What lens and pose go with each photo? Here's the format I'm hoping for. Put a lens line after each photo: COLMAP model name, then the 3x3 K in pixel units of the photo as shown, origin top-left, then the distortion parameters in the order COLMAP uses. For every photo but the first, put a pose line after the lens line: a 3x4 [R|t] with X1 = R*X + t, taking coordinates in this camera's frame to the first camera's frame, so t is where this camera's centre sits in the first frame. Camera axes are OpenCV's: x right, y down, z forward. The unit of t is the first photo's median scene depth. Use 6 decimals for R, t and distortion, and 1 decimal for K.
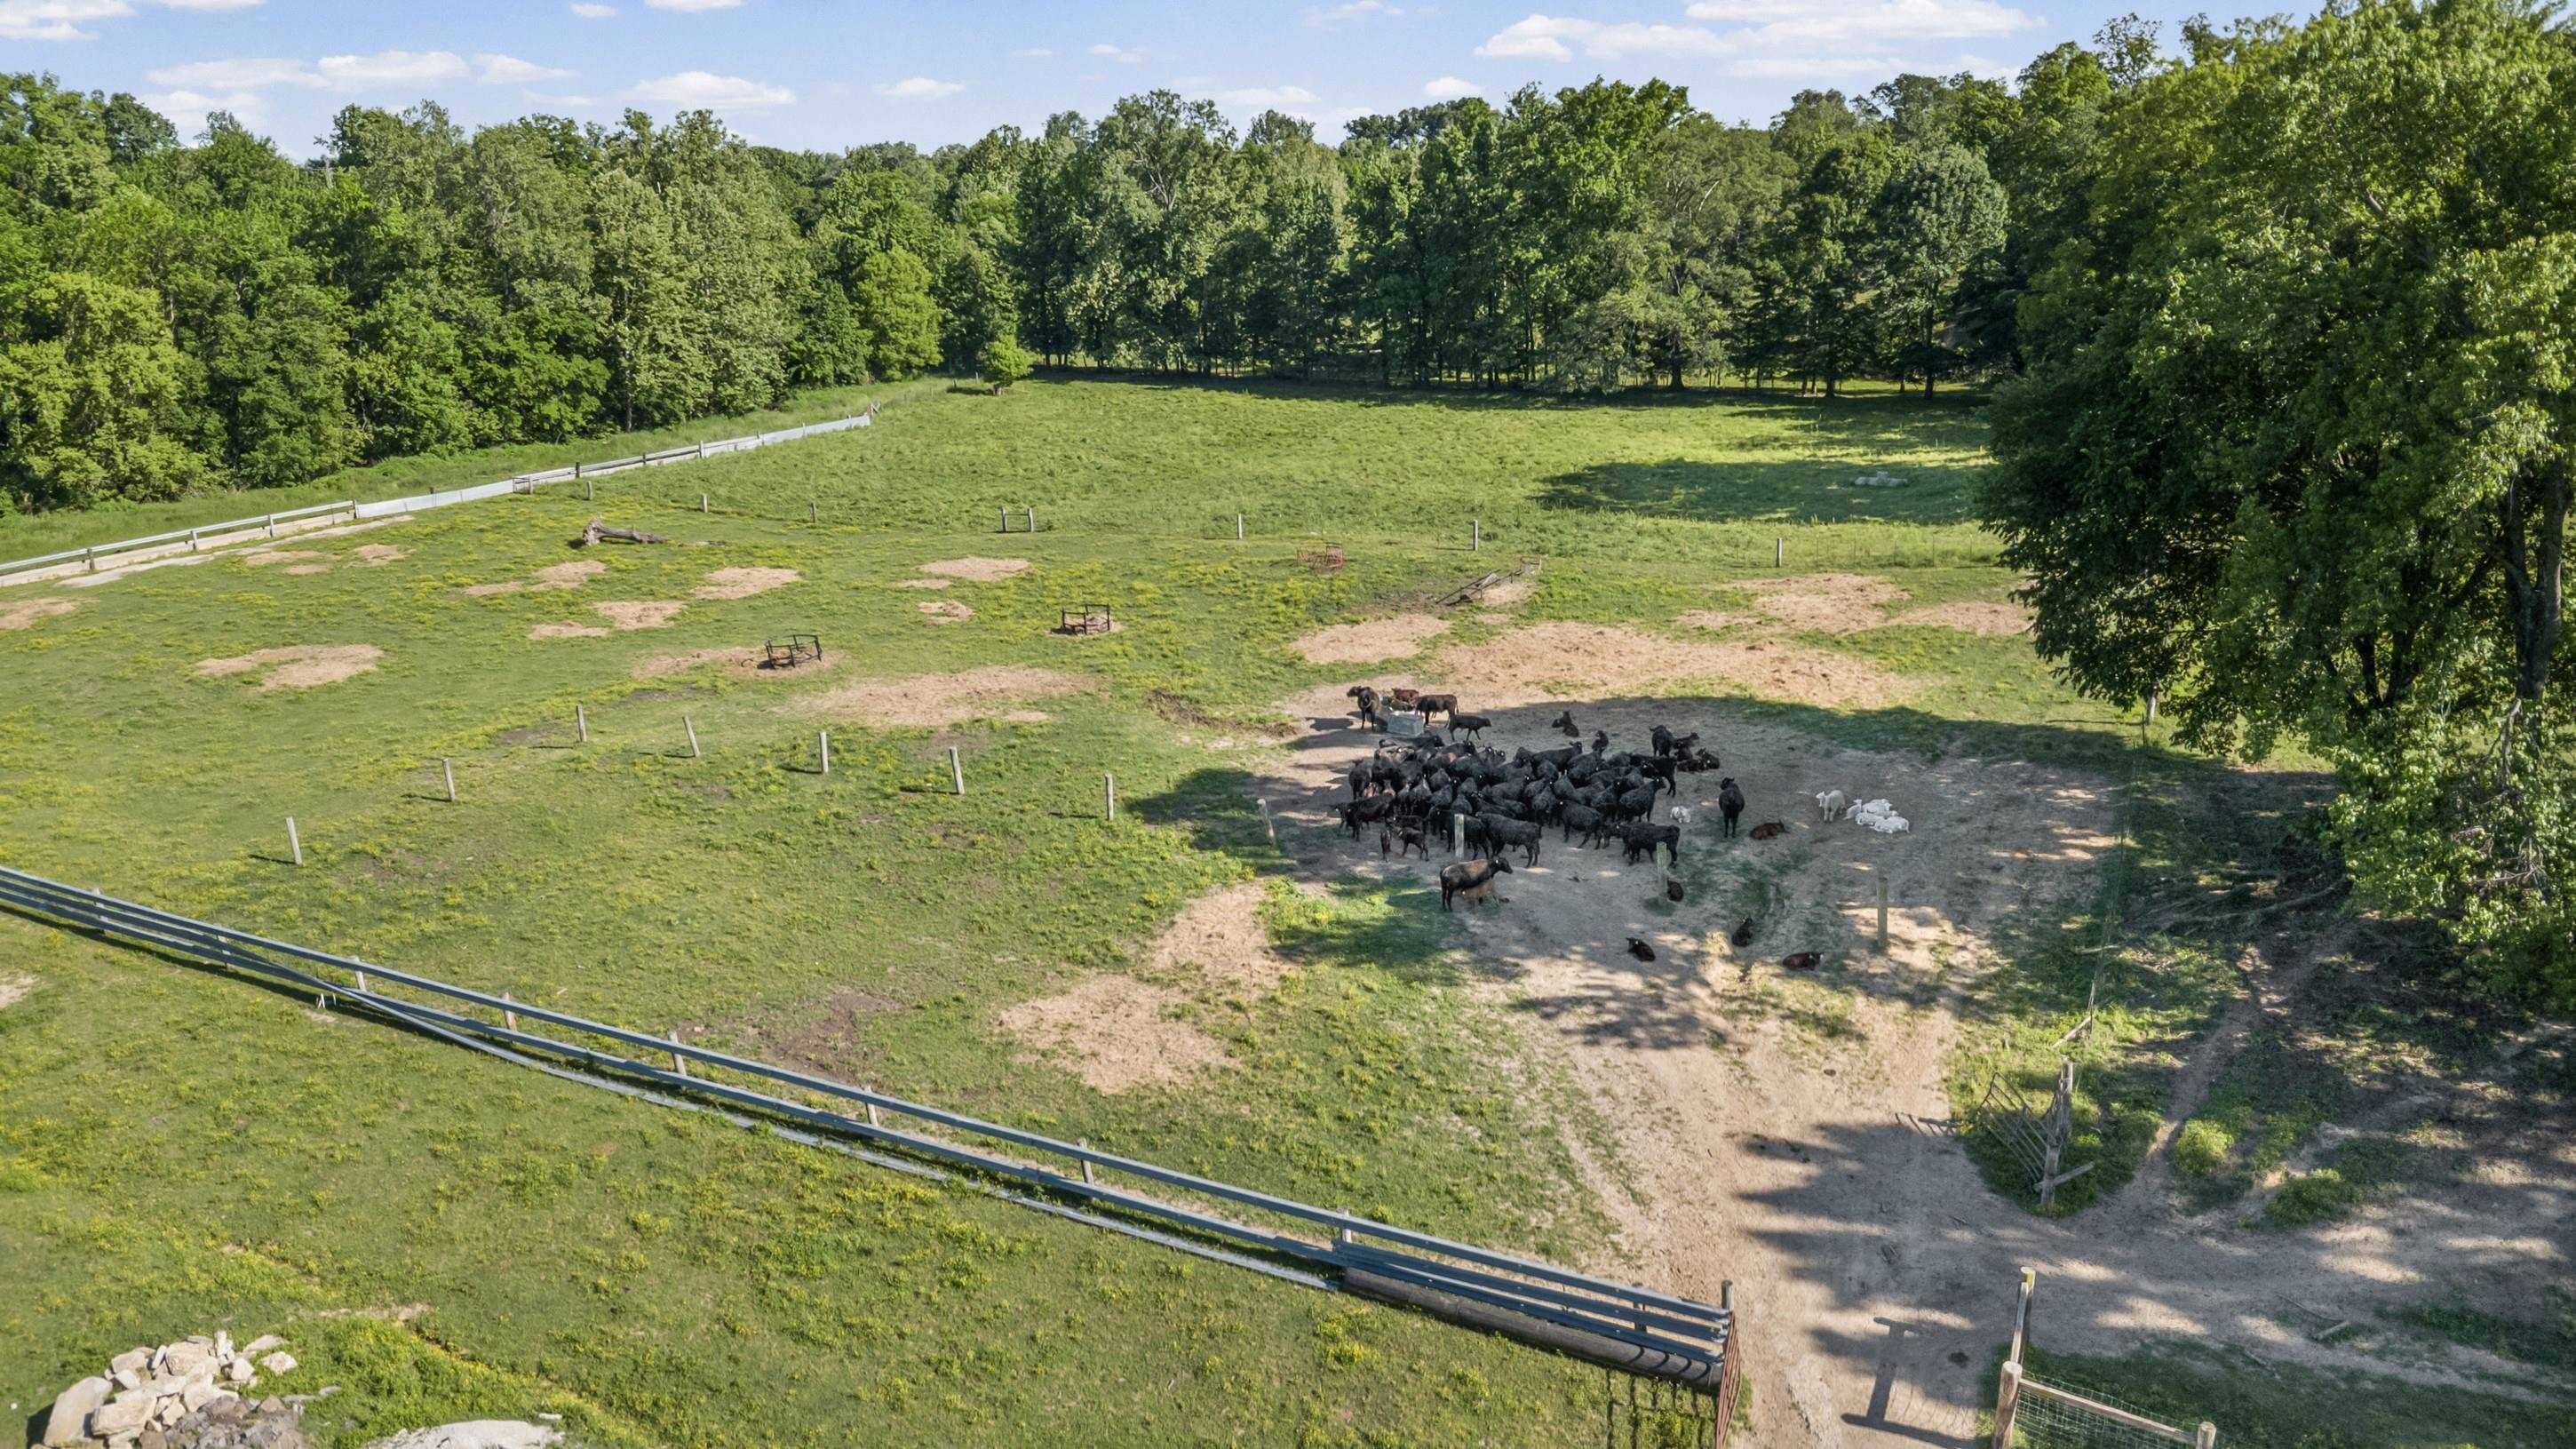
lens RADIAL K [[1787.8, 0, 1288.0], [0, 1787.8, 724.5], [0, 0, 1]] dist [0.032112, -0.067202]
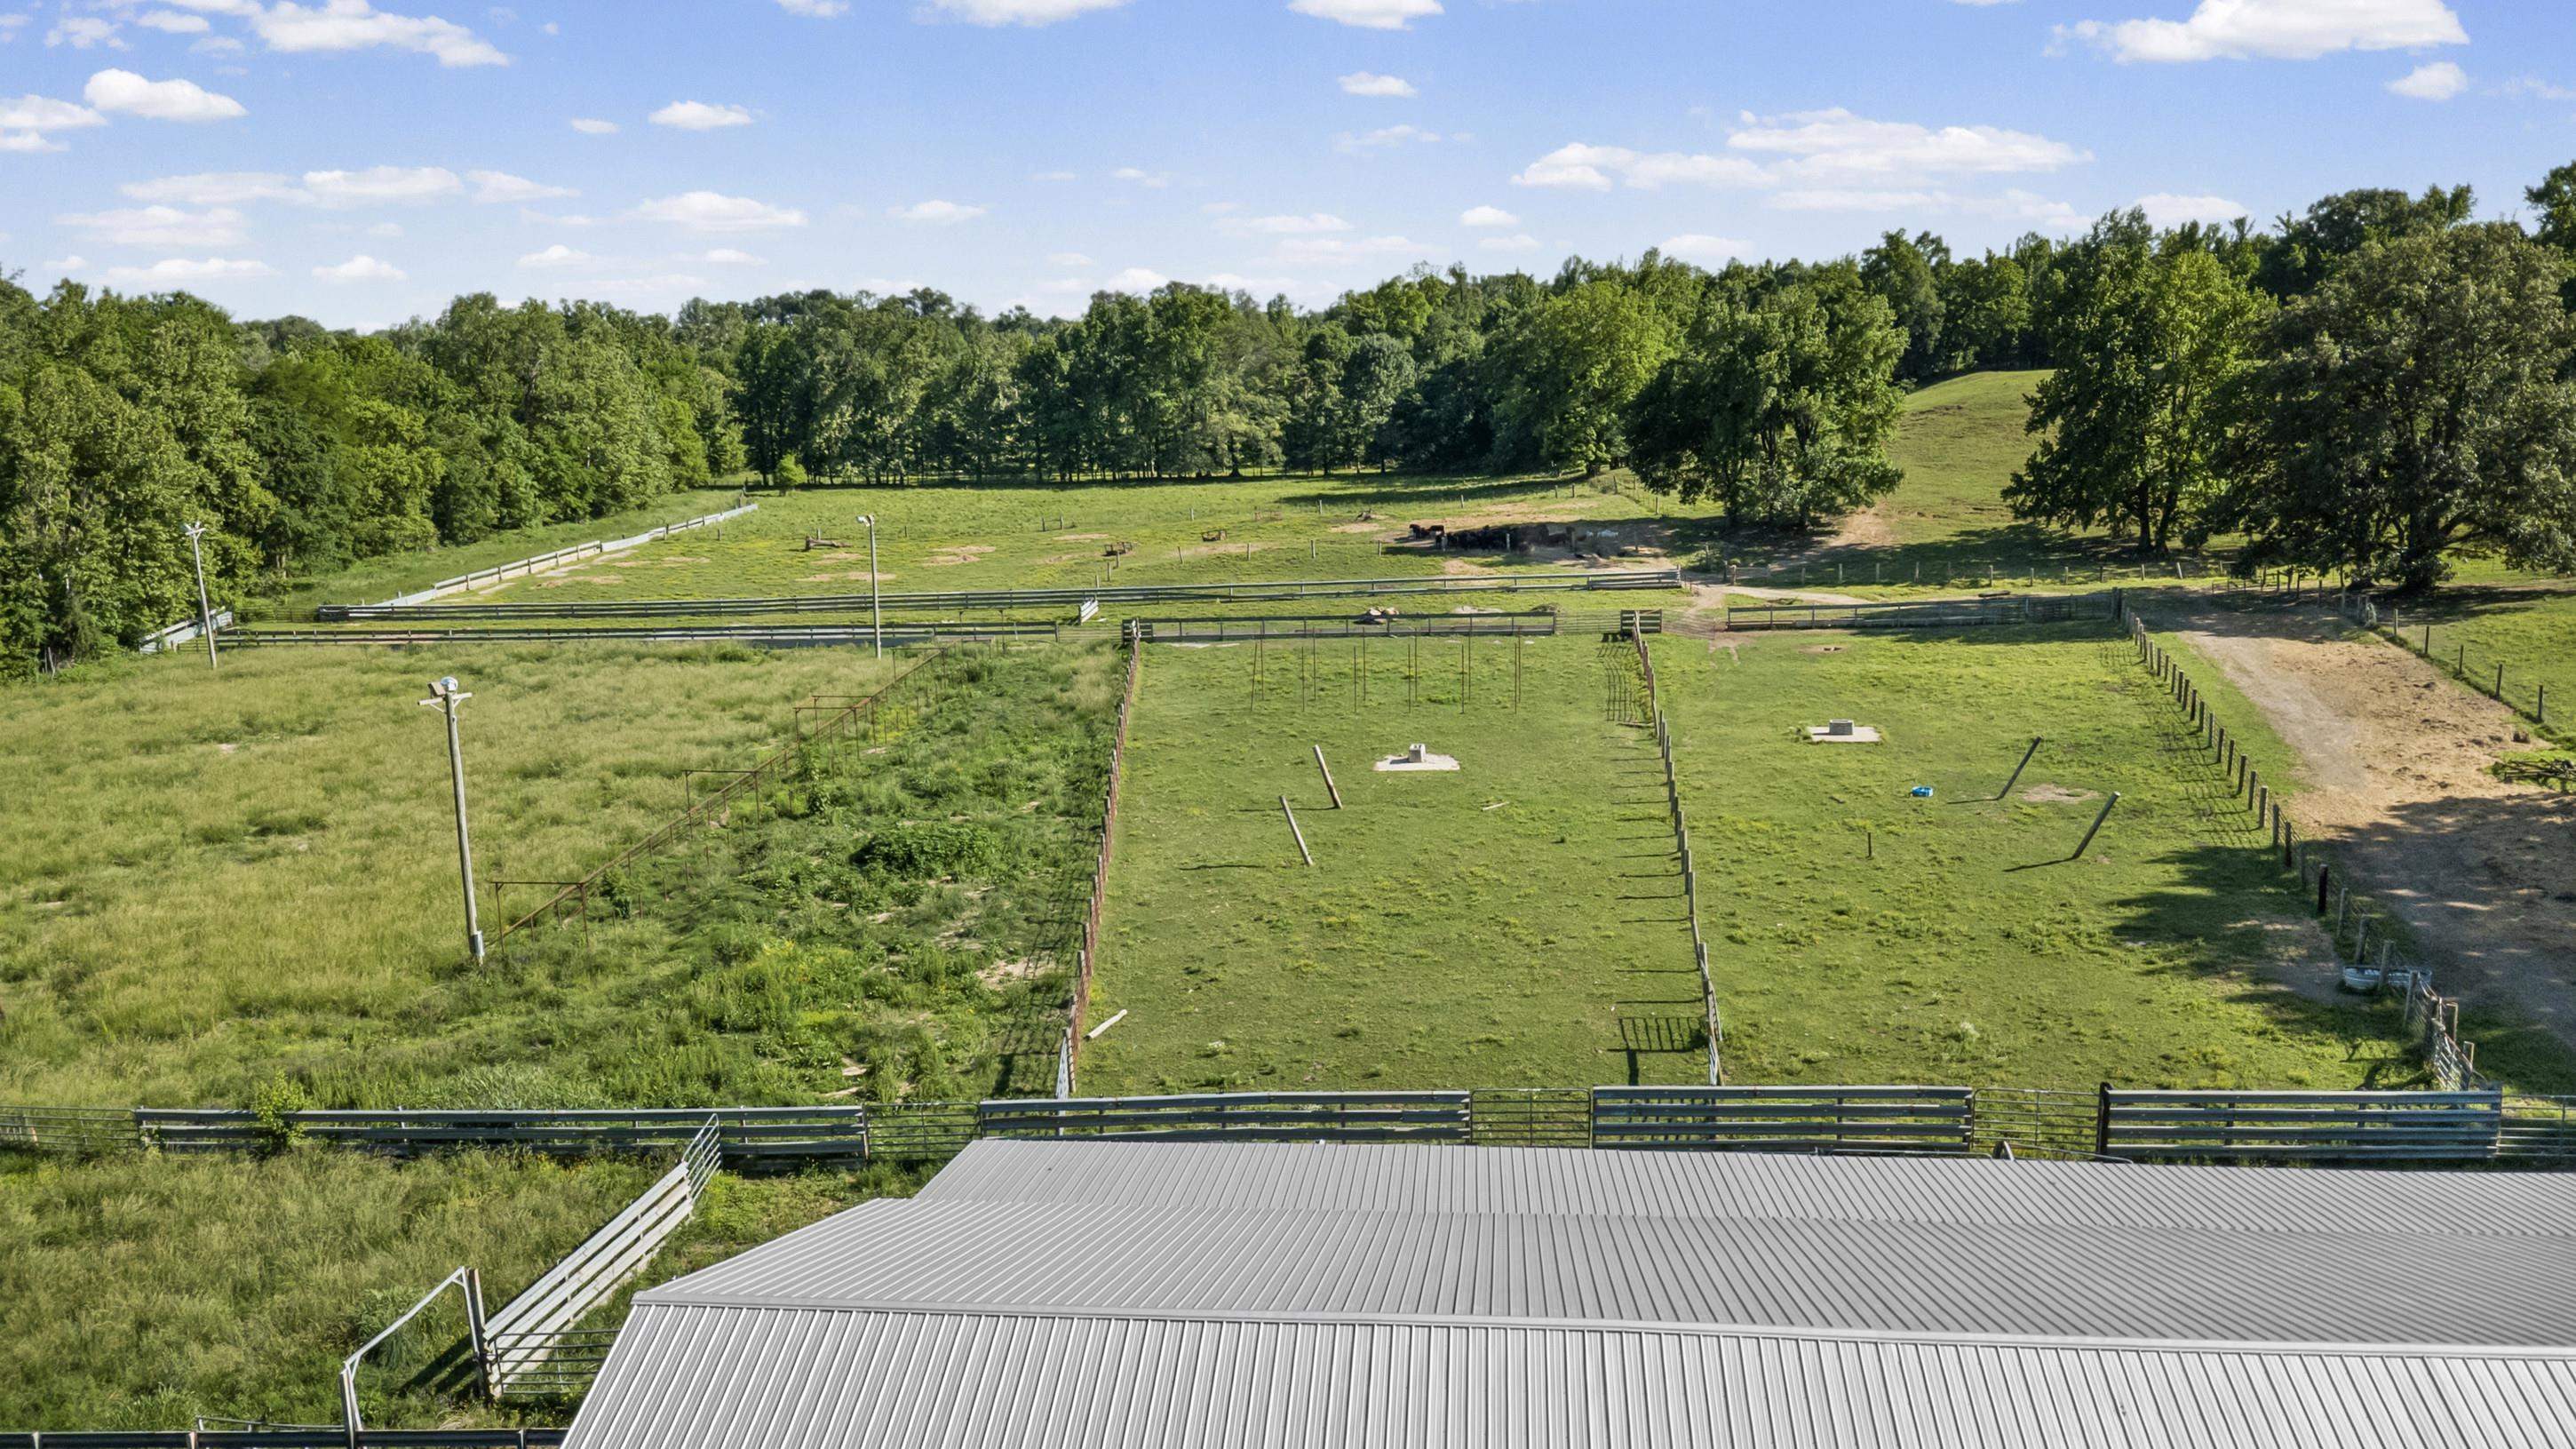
lens RADIAL K [[1812.7, 0, 1337.1], [0, 1812.7, 792.7], [0, 0, 1]] dist [0.031500, -0.036720]
pose [[0.877817, -0.106987, 0.466895, -0.571643], [0.136485, 0.990197, -0.029710, 0.185047], [-0.459139, 0.089804, 0.883814, -0.560136]]
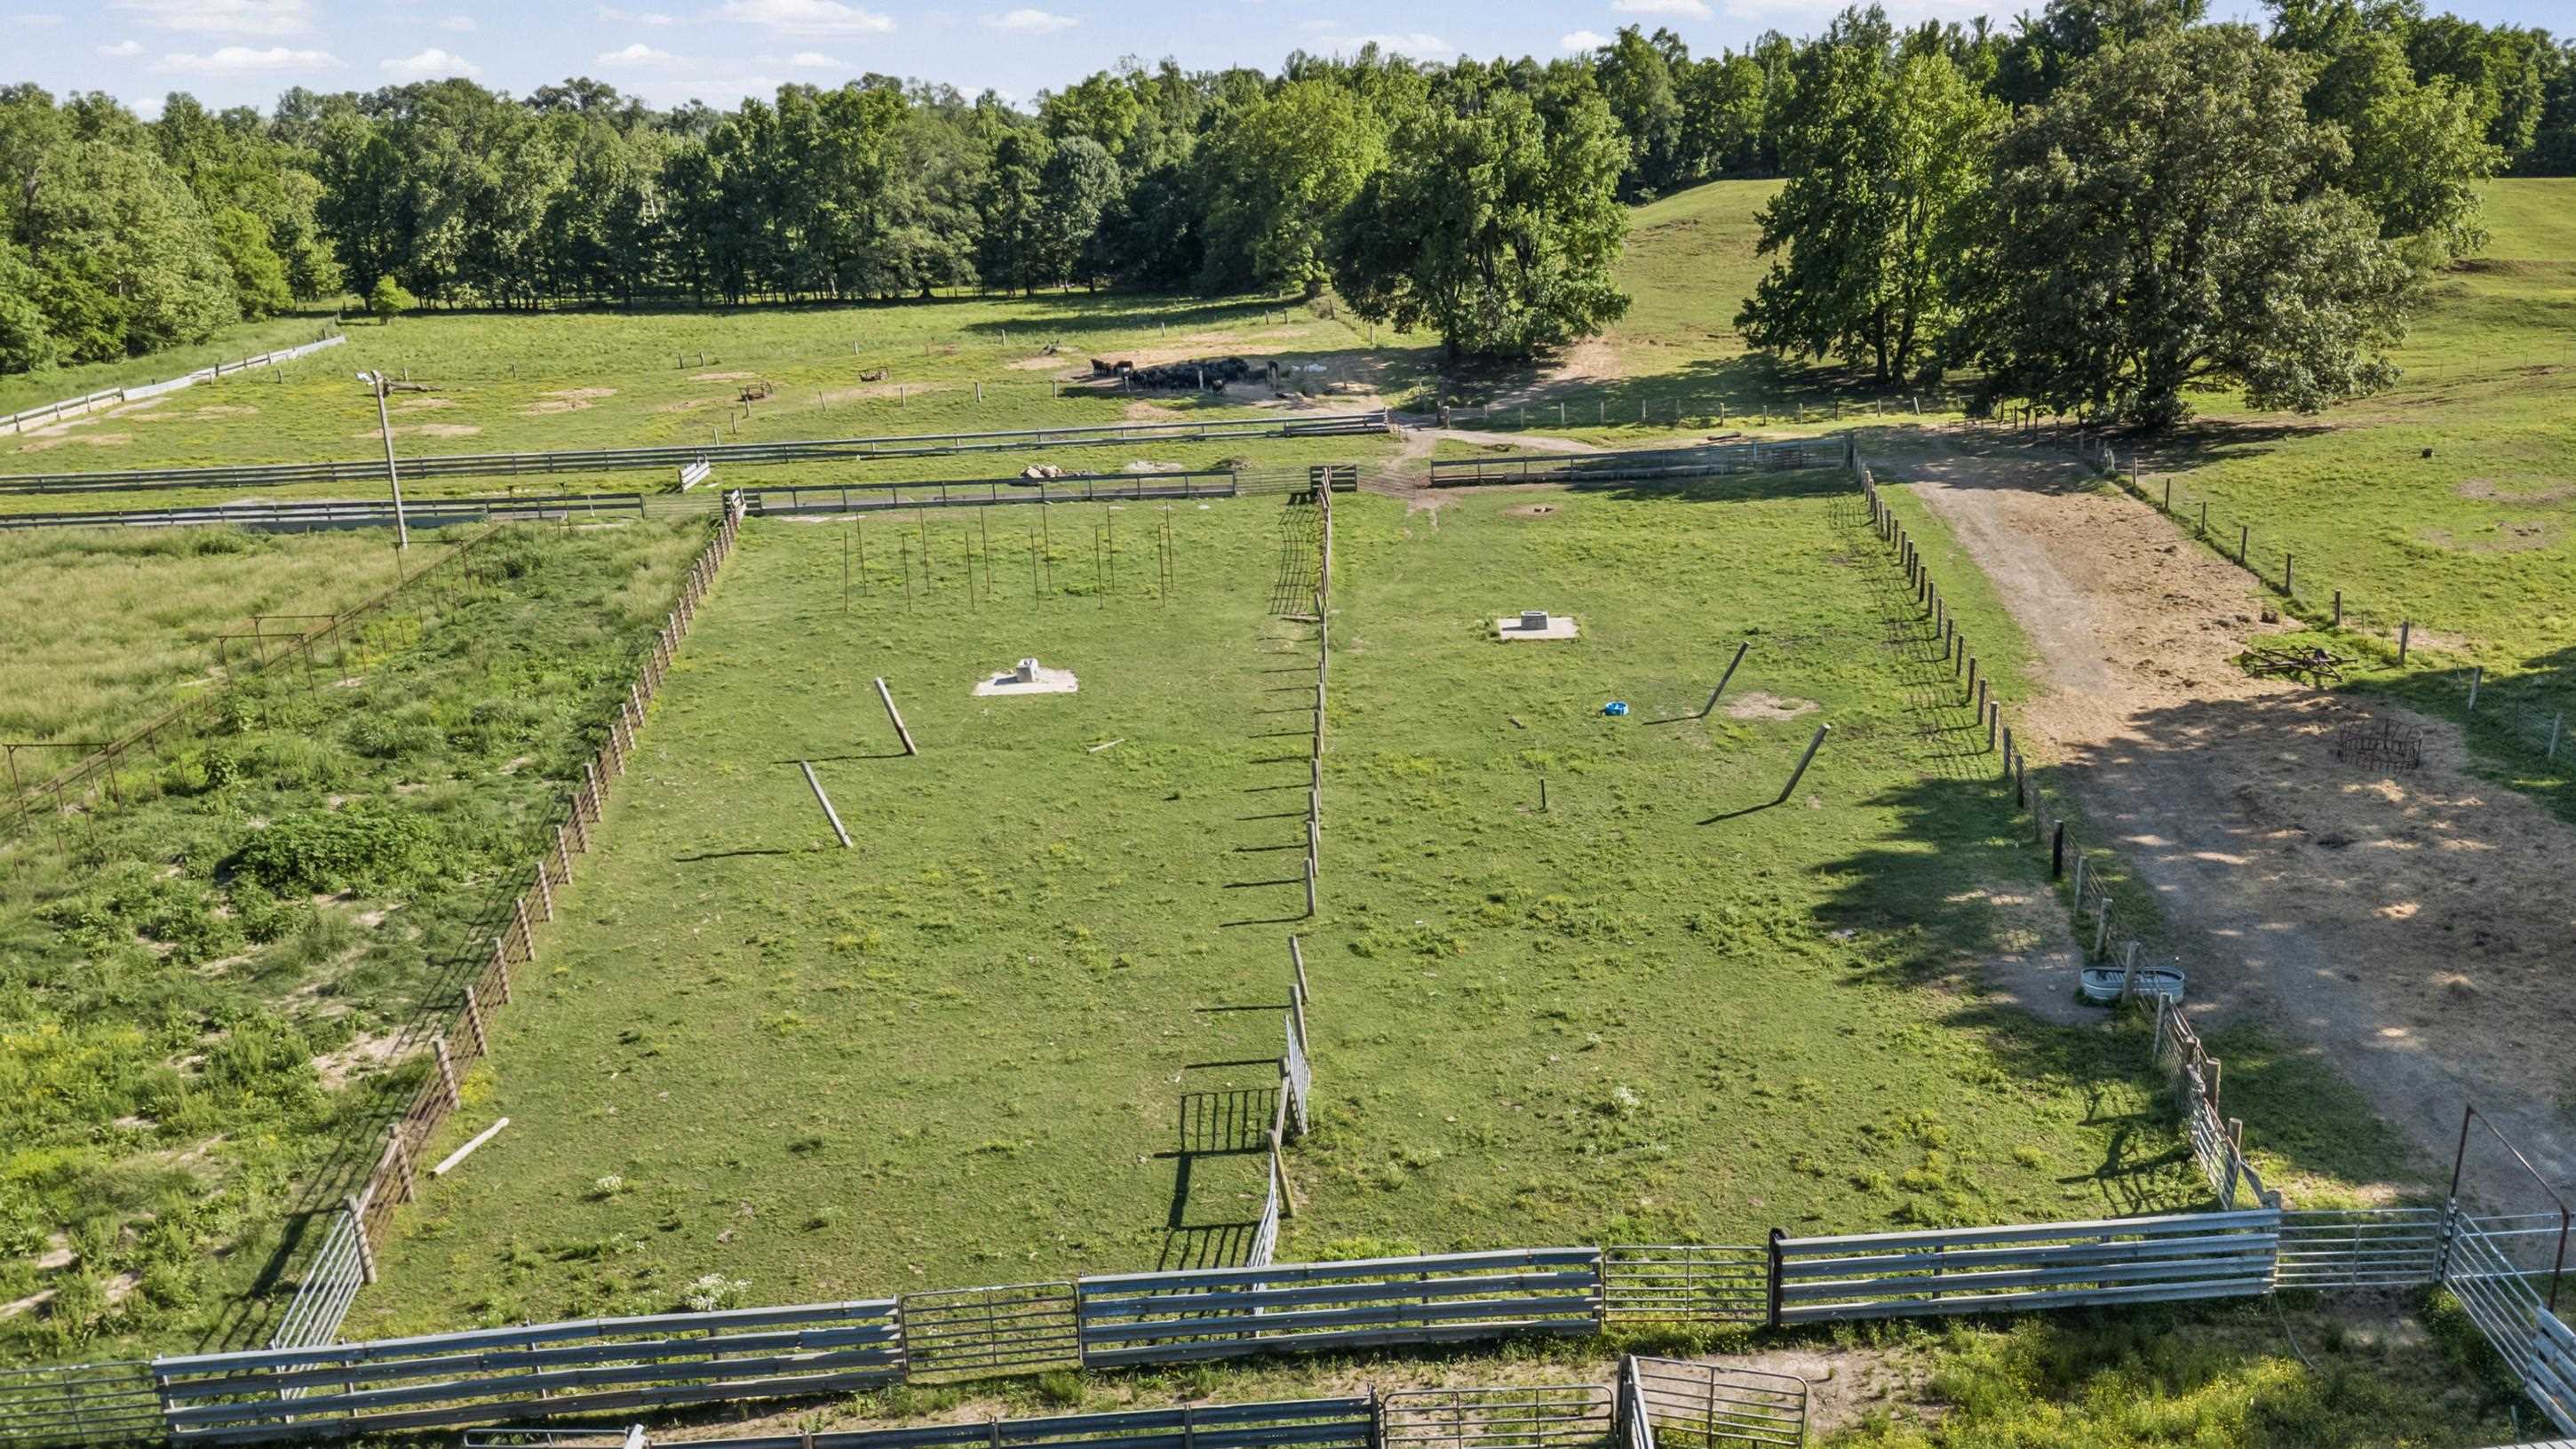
lens RADIAL K [[1875.7, 0, 1367.0], [0, 1875.7, 726.0], [0, 0, 1]] dist [0.020993, -0.007847]
pose [[0.800248, -0.168507, 0.575507, -0.493606], [0.171206, 0.983964, 0.050038, 0.164080], [-0.574710, 0.058487, 0.816264, -0.513683]]
